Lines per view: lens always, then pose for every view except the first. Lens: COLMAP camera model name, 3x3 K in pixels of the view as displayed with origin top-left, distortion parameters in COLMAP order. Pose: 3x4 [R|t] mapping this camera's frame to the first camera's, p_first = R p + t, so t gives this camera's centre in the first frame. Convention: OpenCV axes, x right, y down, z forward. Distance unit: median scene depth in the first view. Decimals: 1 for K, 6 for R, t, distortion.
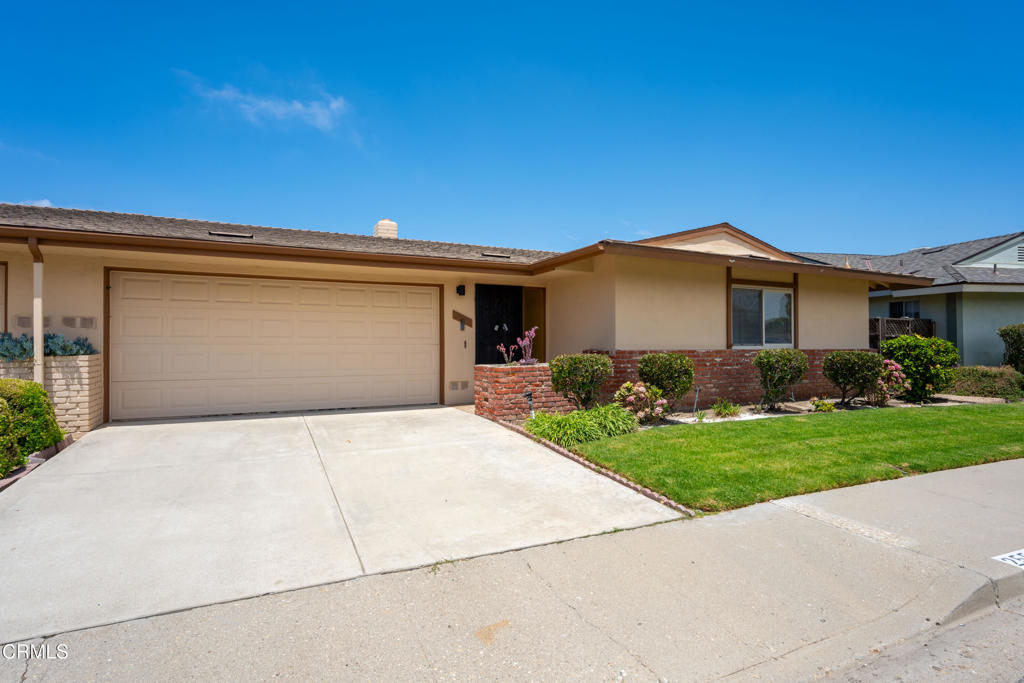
lens RADIAL K [[552.7, 0, 512.0], [0, 552.7, 341.5], [0, 0, 1]] dist [-0.004707, -0.001121]
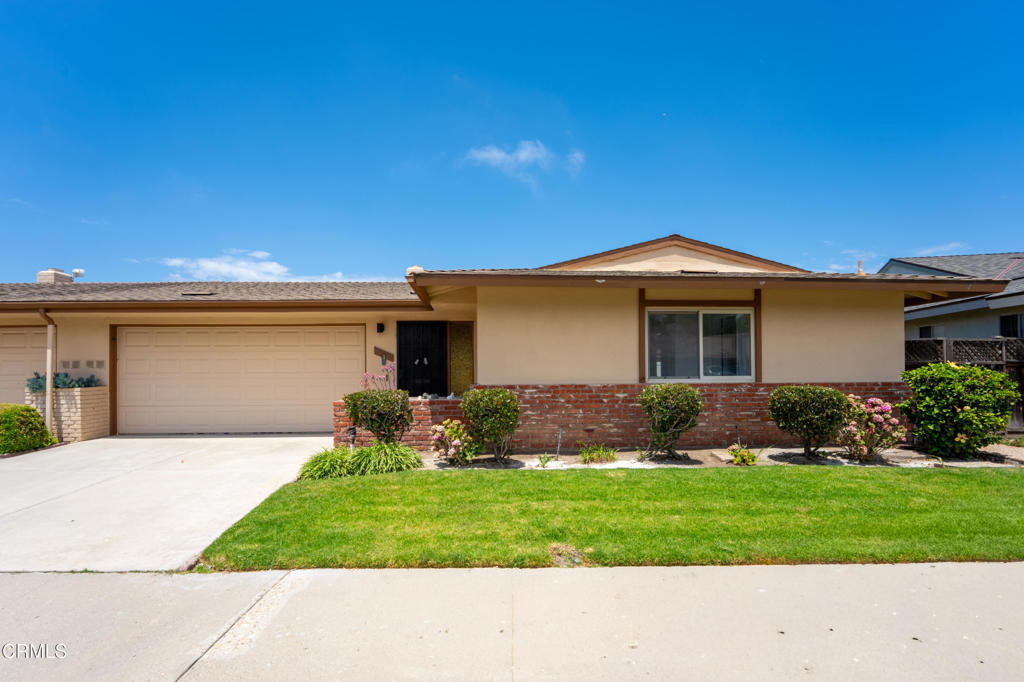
lens RADIAL K [[499.9, 0, 511.9], [0, 499.9, 367.6], [0, 0, 1]] dist [-0.026456, 0.000693]
pose [[0.908049, -0.009409, -0.418758, 0.554402], [0.008427, 0.999956, -0.004195, -0.009007], [0.418779, 0.000281, 0.908088, 0.224082]]
